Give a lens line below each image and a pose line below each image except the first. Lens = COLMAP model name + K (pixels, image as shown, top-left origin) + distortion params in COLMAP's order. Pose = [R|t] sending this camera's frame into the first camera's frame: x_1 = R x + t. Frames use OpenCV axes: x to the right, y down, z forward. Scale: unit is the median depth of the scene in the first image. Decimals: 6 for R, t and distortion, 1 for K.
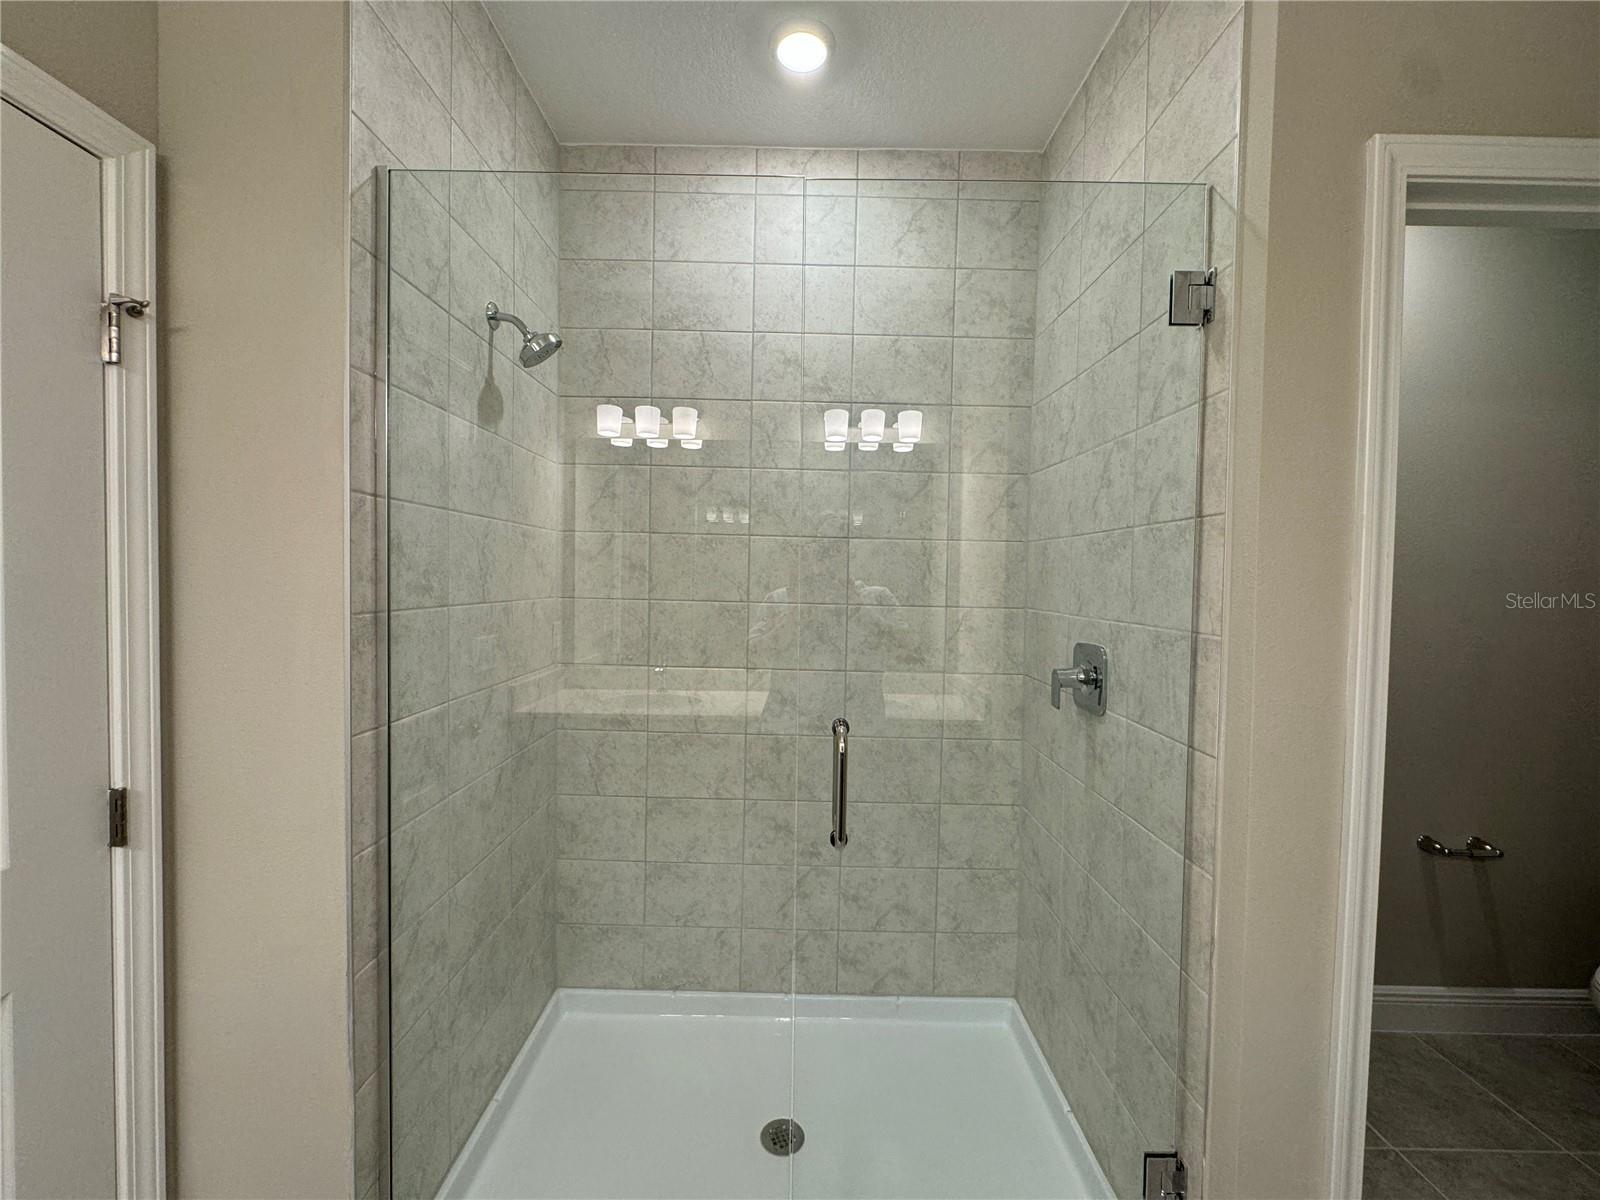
lens RADIAL K [[637.6, 0, 799.1], [0, 637.6, 597.2], [0, 0, 1]] dist [-0.001719, 0.000111]
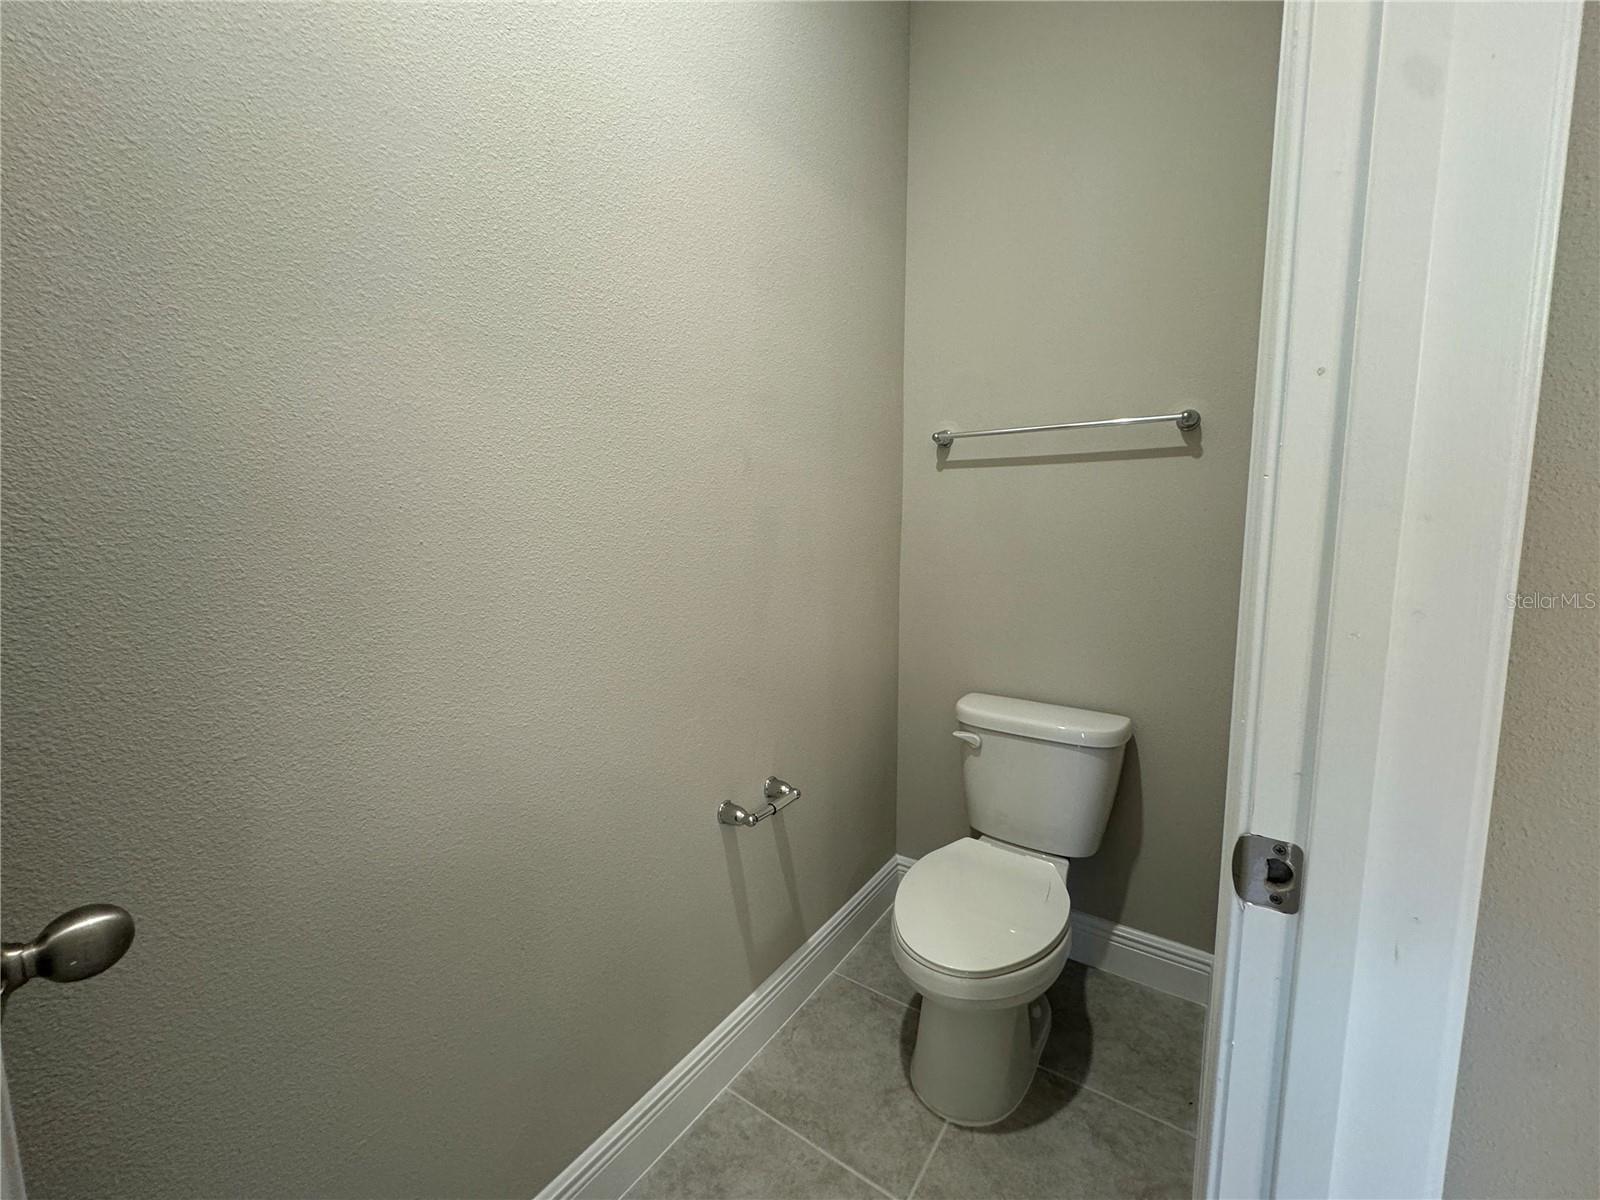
lens RADIAL K [[637.6, 0, 799.1], [0, 637.6, 597.2], [0, 0, 1]] dist [-0.001719, 0.000111]
pose [[0.569376, -0.117516, 0.813635, 0.523513], [0.041815, 0.992589, 0.114101, 0.093611], [-0.821013, -0.030944, 0.570070, 0.576671]]
